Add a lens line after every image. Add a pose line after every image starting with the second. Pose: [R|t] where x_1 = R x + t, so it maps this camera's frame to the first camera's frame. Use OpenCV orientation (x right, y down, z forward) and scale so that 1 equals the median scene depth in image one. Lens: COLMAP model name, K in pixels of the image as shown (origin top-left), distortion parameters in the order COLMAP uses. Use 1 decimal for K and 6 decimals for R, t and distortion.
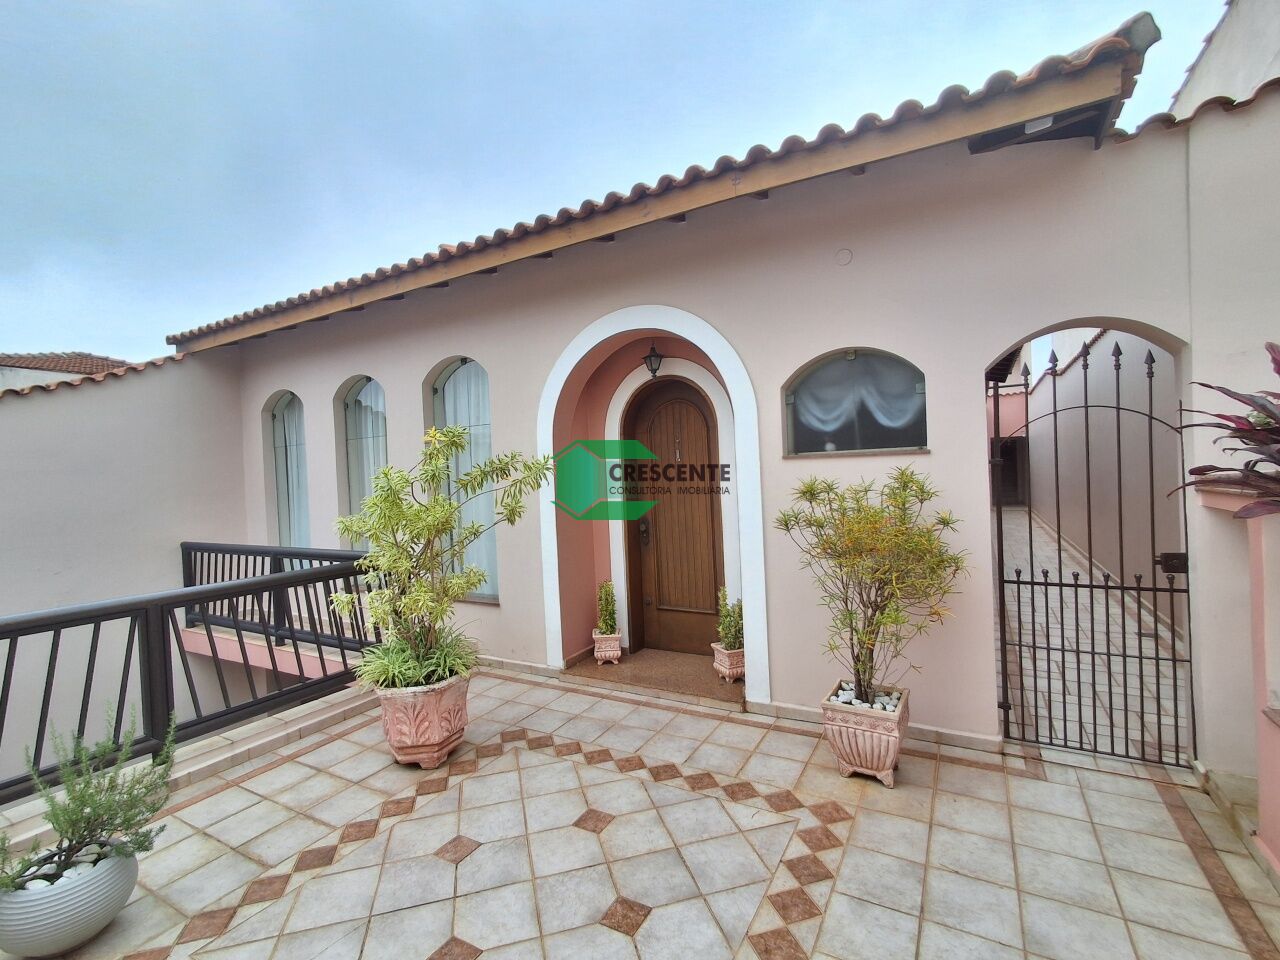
lens RADIAL K [[588.9, 0, 637.6], [0, 588.9, 482.6], [0, 0, 1]] dist [0.017044, 0.001815]
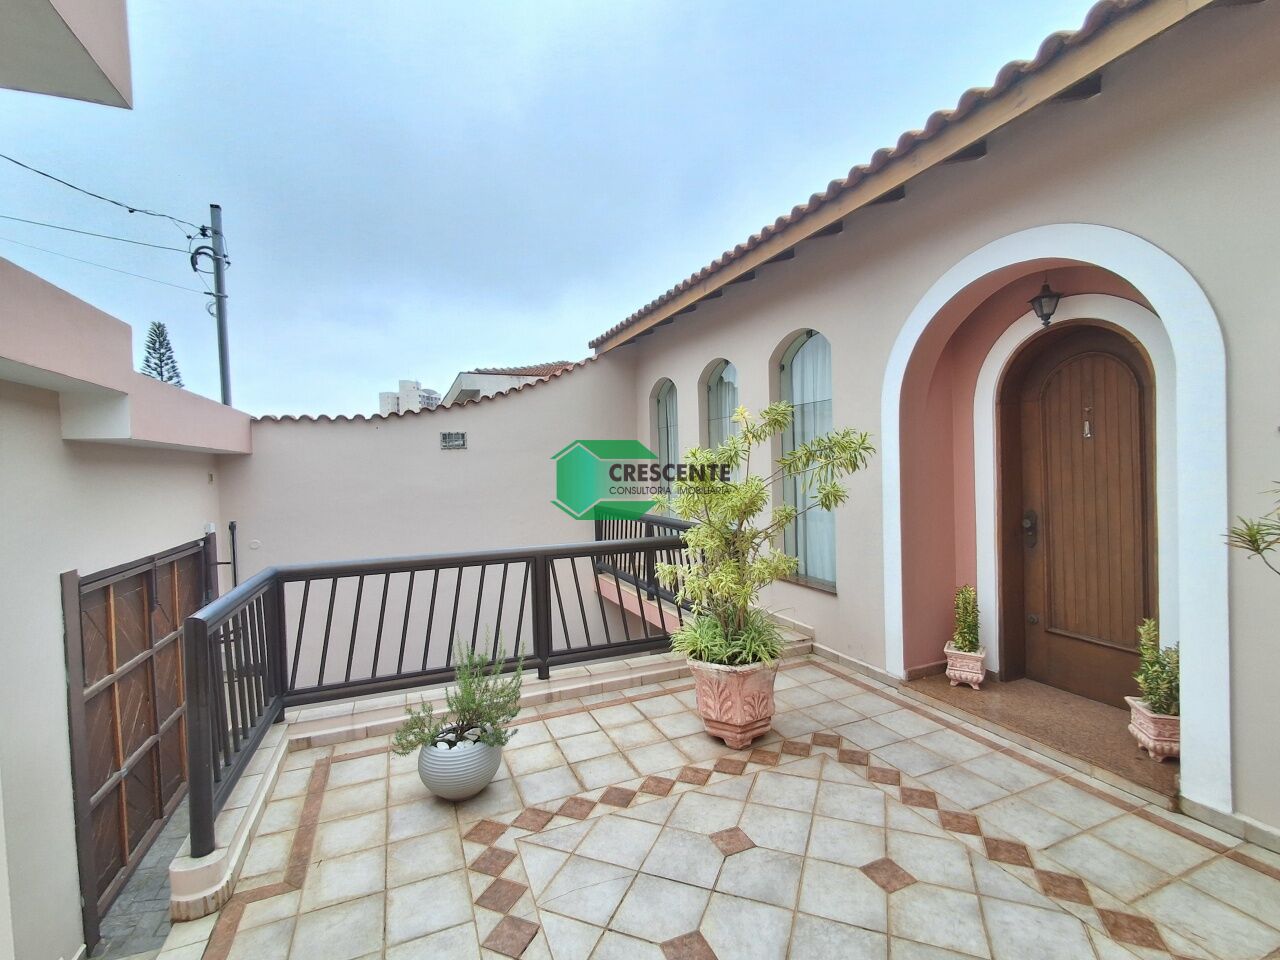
lens RADIAL K [[588.9, 0, 644.7], [0, 588.9, 480.8], [0, 0, 1]] dist [0.017044, 0.001815]
pose [[0.797139, 0.035669, -0.602742, 0.099497], [-0.012345, 0.999008, 0.042794, -0.009309], [0.603670, -0.026672, 0.796788, 0.102508]]
